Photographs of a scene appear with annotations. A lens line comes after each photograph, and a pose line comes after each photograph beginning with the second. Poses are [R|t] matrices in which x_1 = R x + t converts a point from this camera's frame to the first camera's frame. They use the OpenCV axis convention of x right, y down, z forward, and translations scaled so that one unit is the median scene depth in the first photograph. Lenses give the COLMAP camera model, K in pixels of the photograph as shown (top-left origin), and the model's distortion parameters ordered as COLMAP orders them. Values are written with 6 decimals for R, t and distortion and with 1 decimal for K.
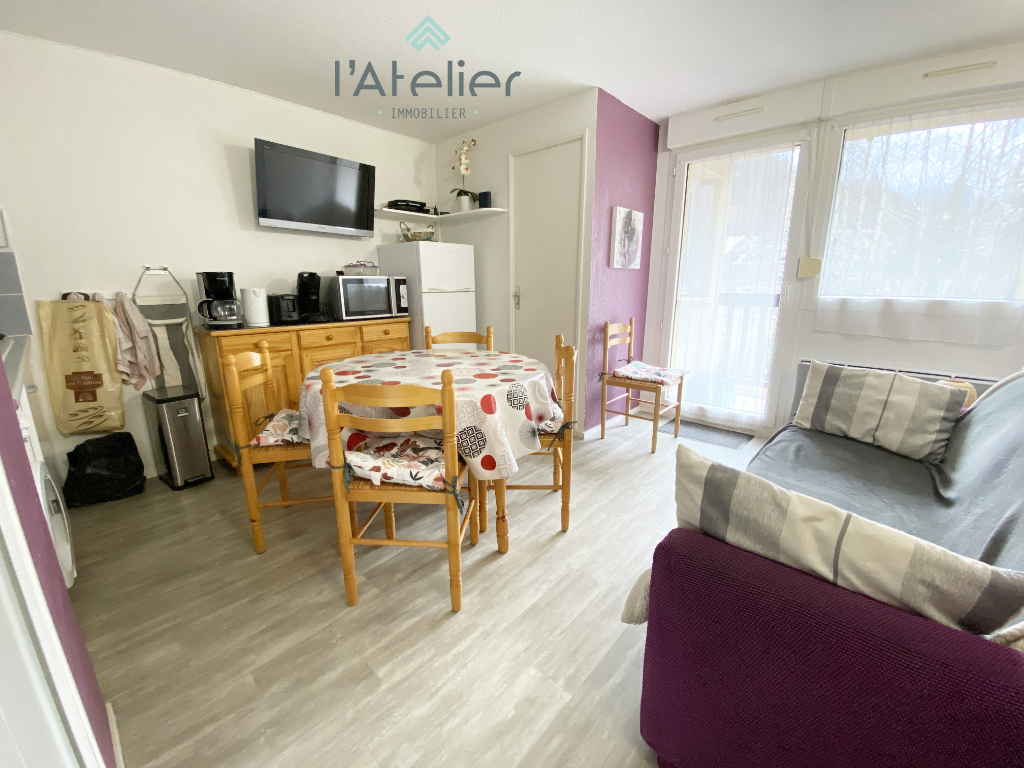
lens RADIAL K [[413.7, 0, 510.6], [0, 413.7, 381.6], [0, 0, 1]] dist [0.006378, -0.009196]
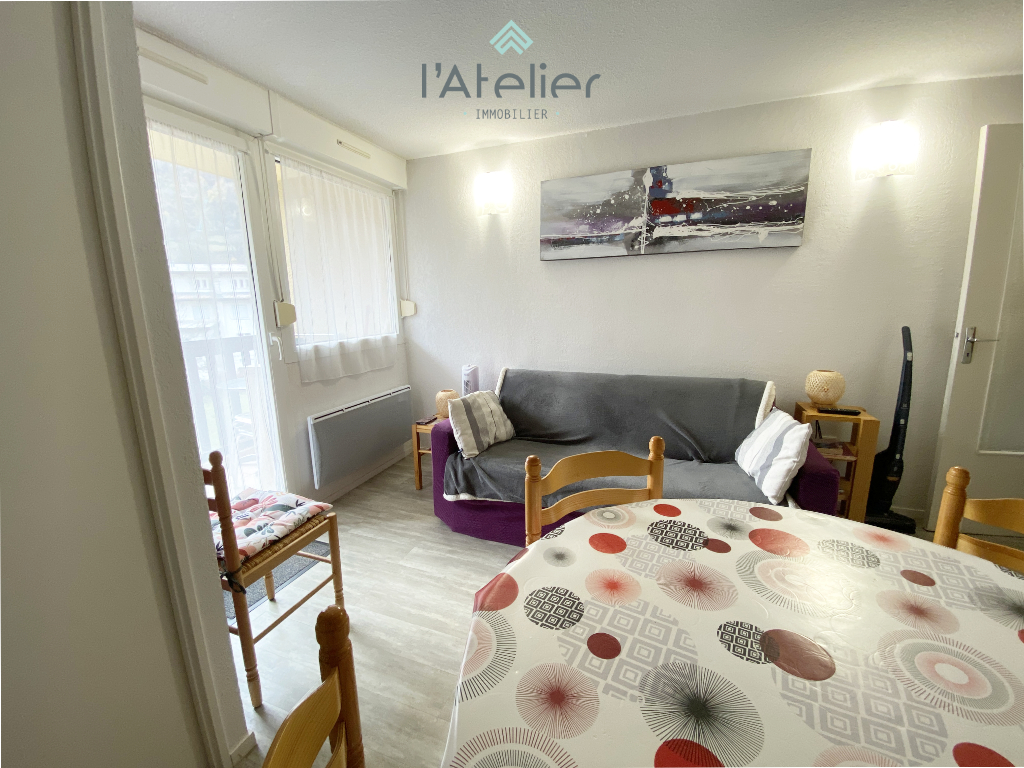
lens RADIAL K [[413.7, 0, 515.3], [0, 413.7, 378.8], [0, 0, 1]] dist [0.006378, -0.009196]
pose [[-0.354906, -0.160194, 0.921075, -0.245732], [0.222752, 0.942348, 0.249724, -0.264427], [-0.907978, 0.293800, -0.298761, 0.895287]]
